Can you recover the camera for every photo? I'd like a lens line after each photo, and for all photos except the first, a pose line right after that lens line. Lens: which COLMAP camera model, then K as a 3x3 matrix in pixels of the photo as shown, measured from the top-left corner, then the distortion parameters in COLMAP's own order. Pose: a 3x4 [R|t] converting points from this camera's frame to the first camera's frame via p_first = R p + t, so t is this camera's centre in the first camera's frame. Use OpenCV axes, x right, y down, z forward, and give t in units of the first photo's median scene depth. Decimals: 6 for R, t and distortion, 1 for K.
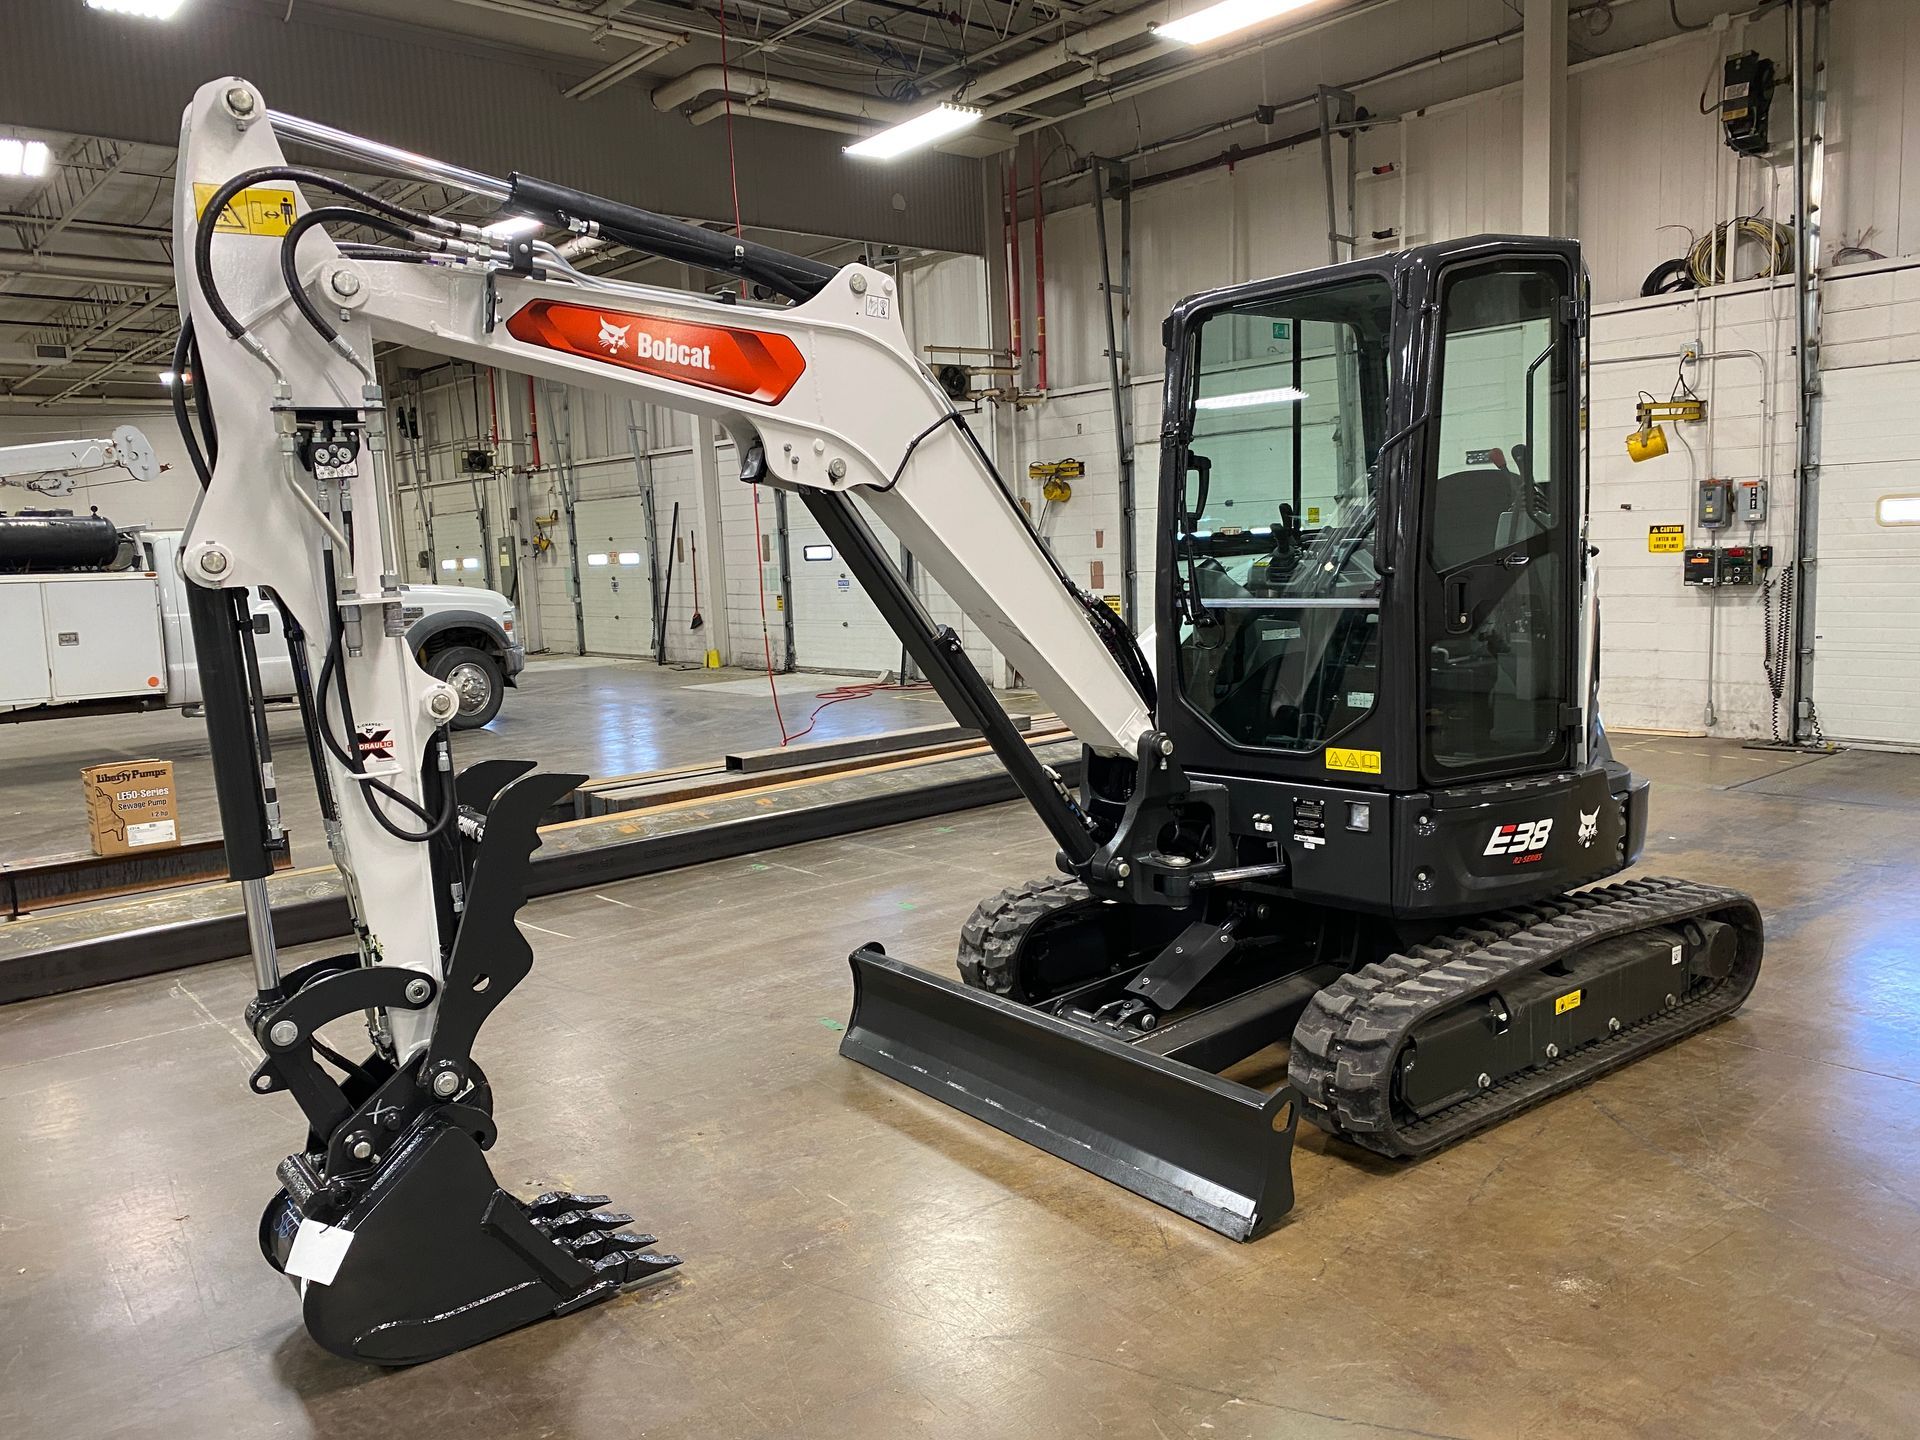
lens RADIAL K [[1453.1, 0, 923.1], [0, 1453.1, 732.2], [0, 0, 1]] dist [0.029888, -0.054586]
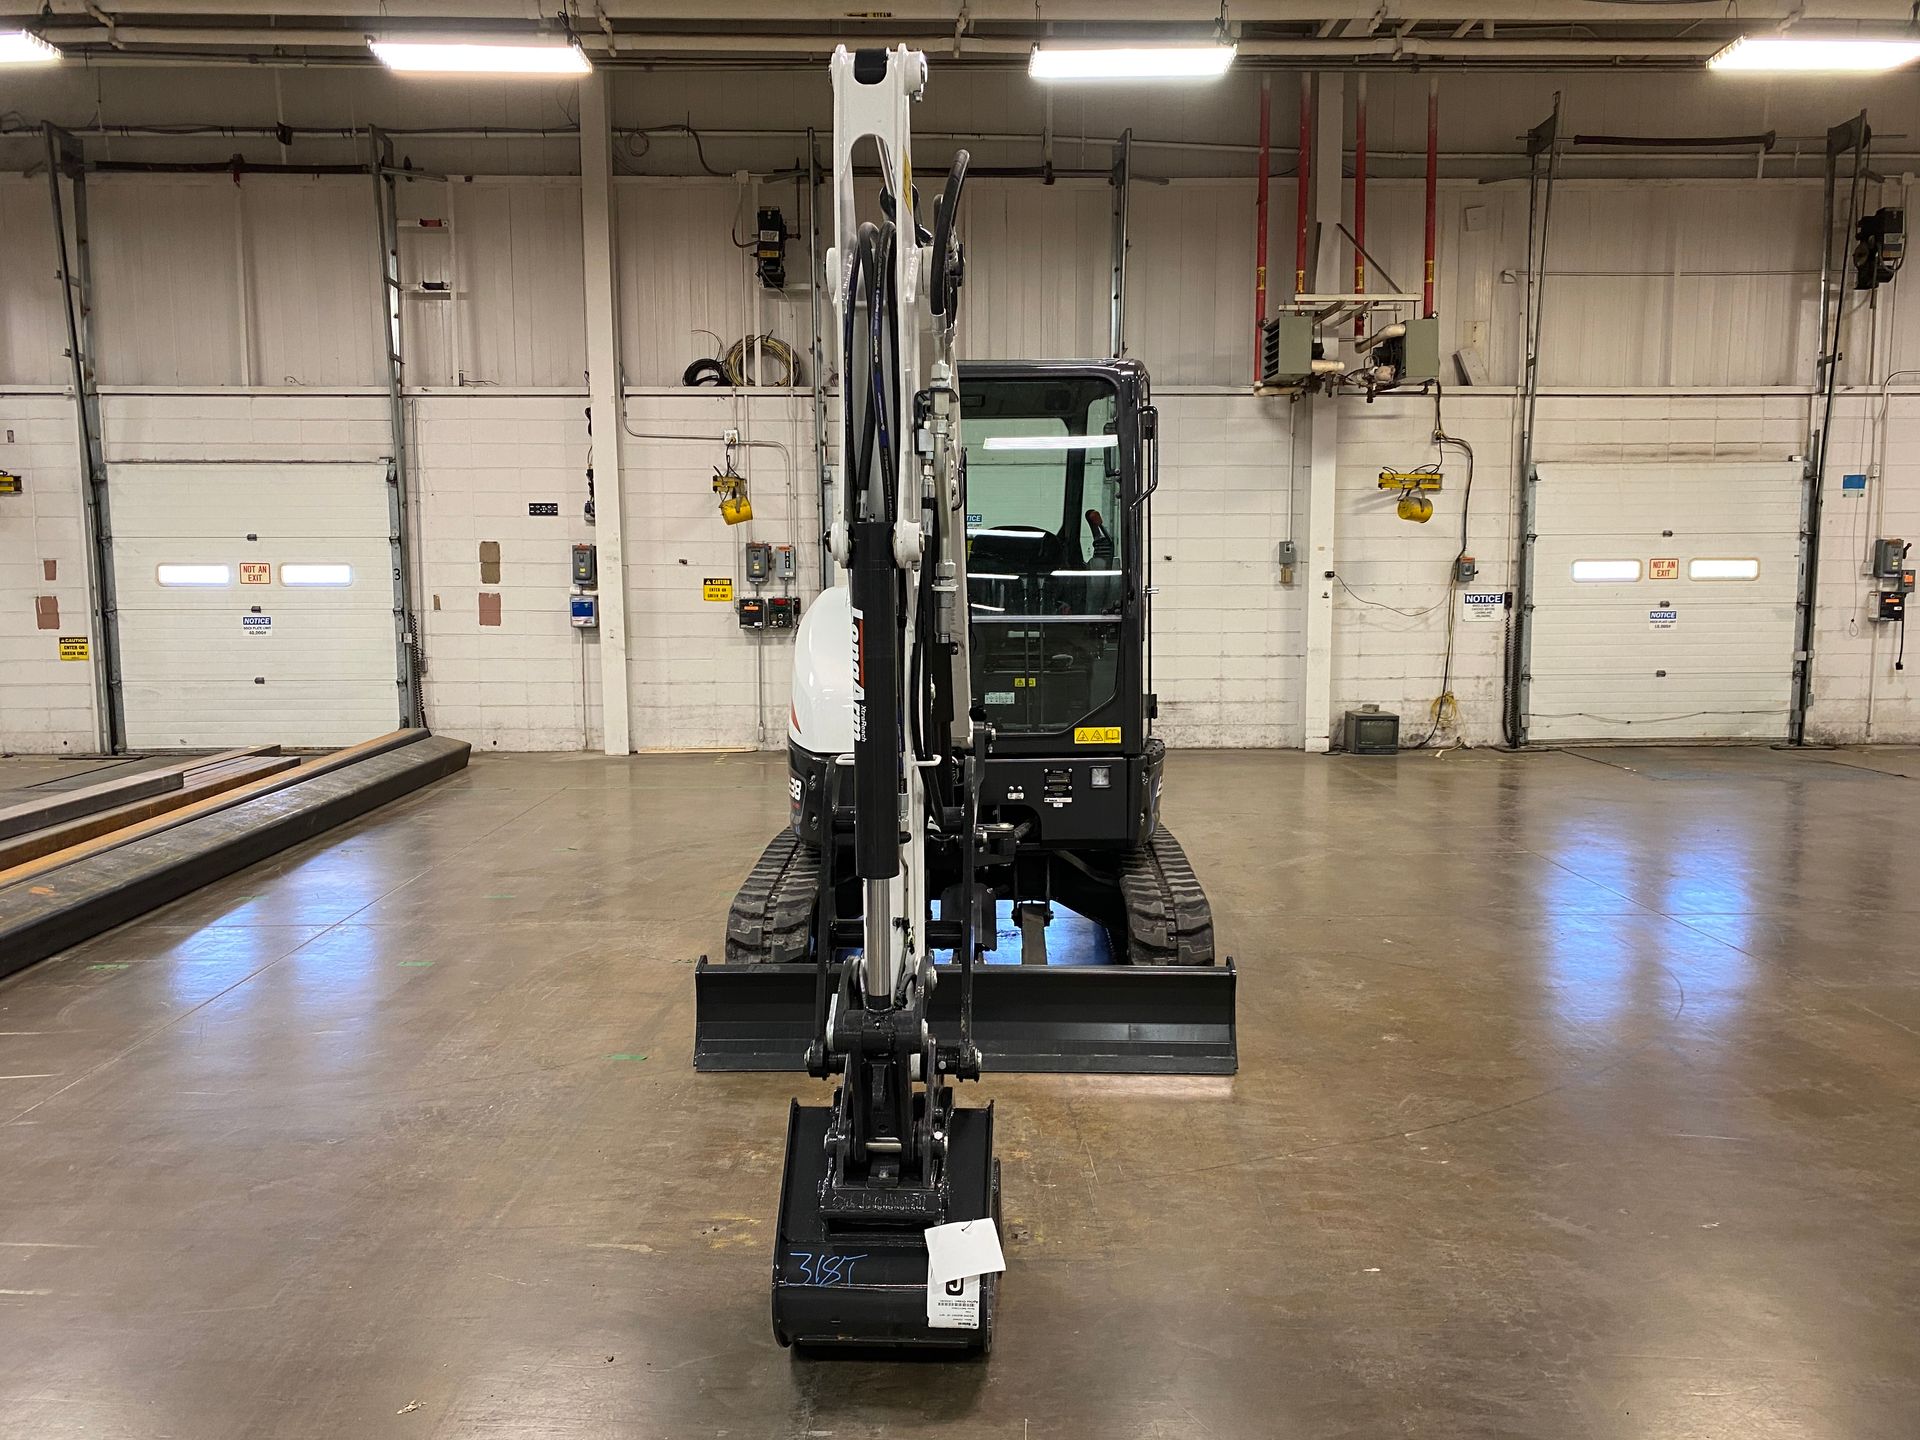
lens RADIAL K [[1448.3, 0, 965.9], [0, 1448.3, 725.5], [0, 0, 1]] dist [0.041023, -0.048271]
pose [[0.614398, -0.041513, 0.787903, -0.458767], [0.076615, 0.997035, -0.007212, 0.005933], [-0.785268, 0.064796, 0.615757, 0.153164]]
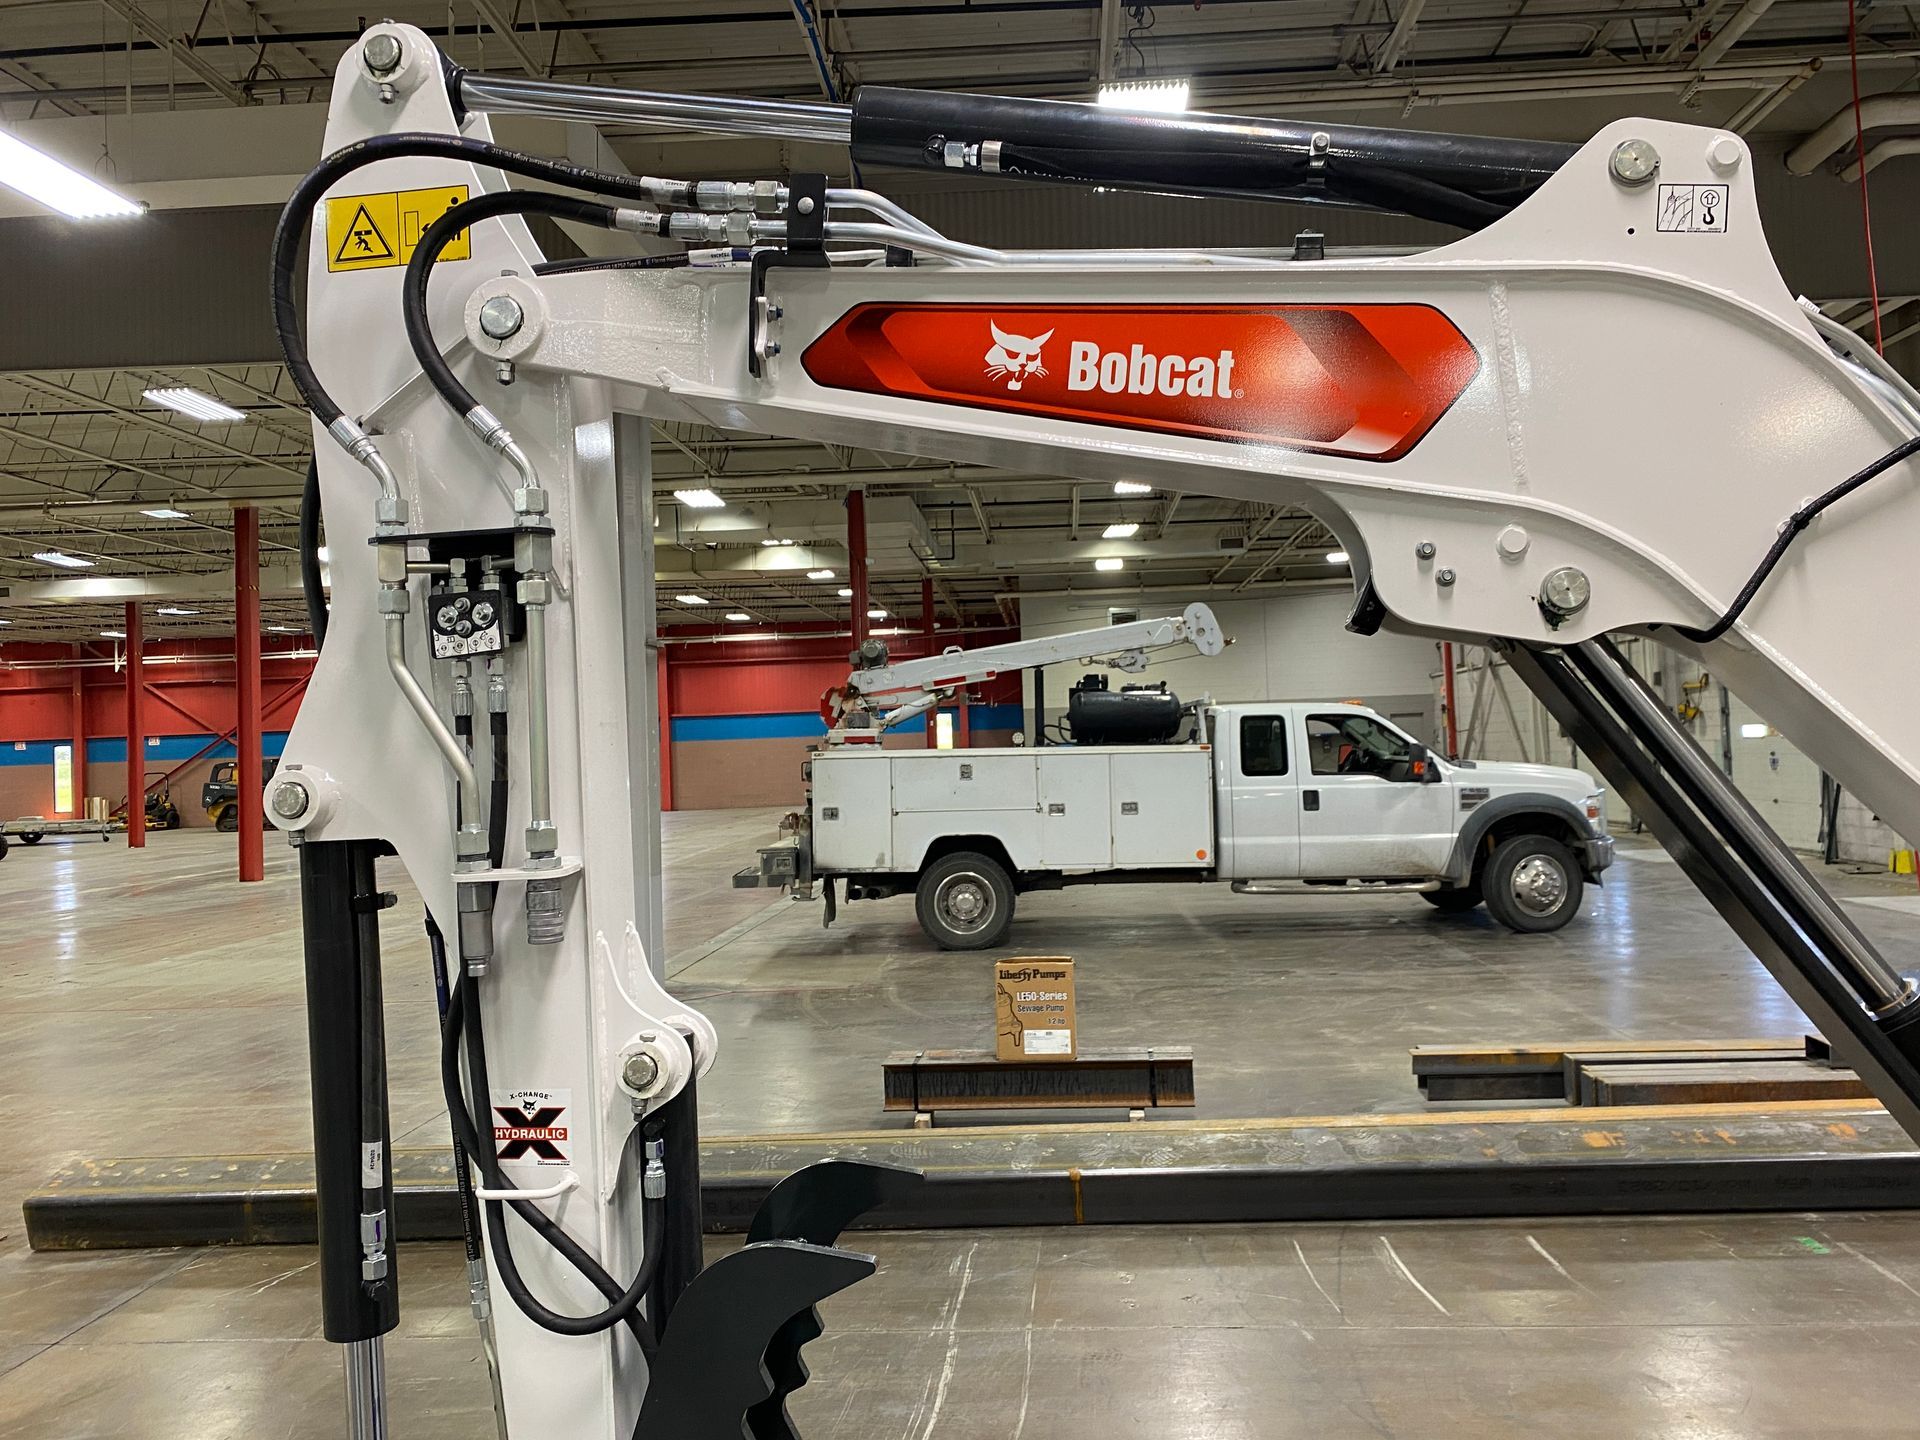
lens RADIAL K [[1450.4, 0, 975.0], [0, 1450.4, 702.6], [0, 0, 1]] dist [0.033868, -0.039003]
pose [[0.737797, -0.005798, -0.674998, 0.048372], [-0.083608, 0.991478, -0.099904, -0.045492], [0.669825, 0.130144, 0.731025, 0.281690]]
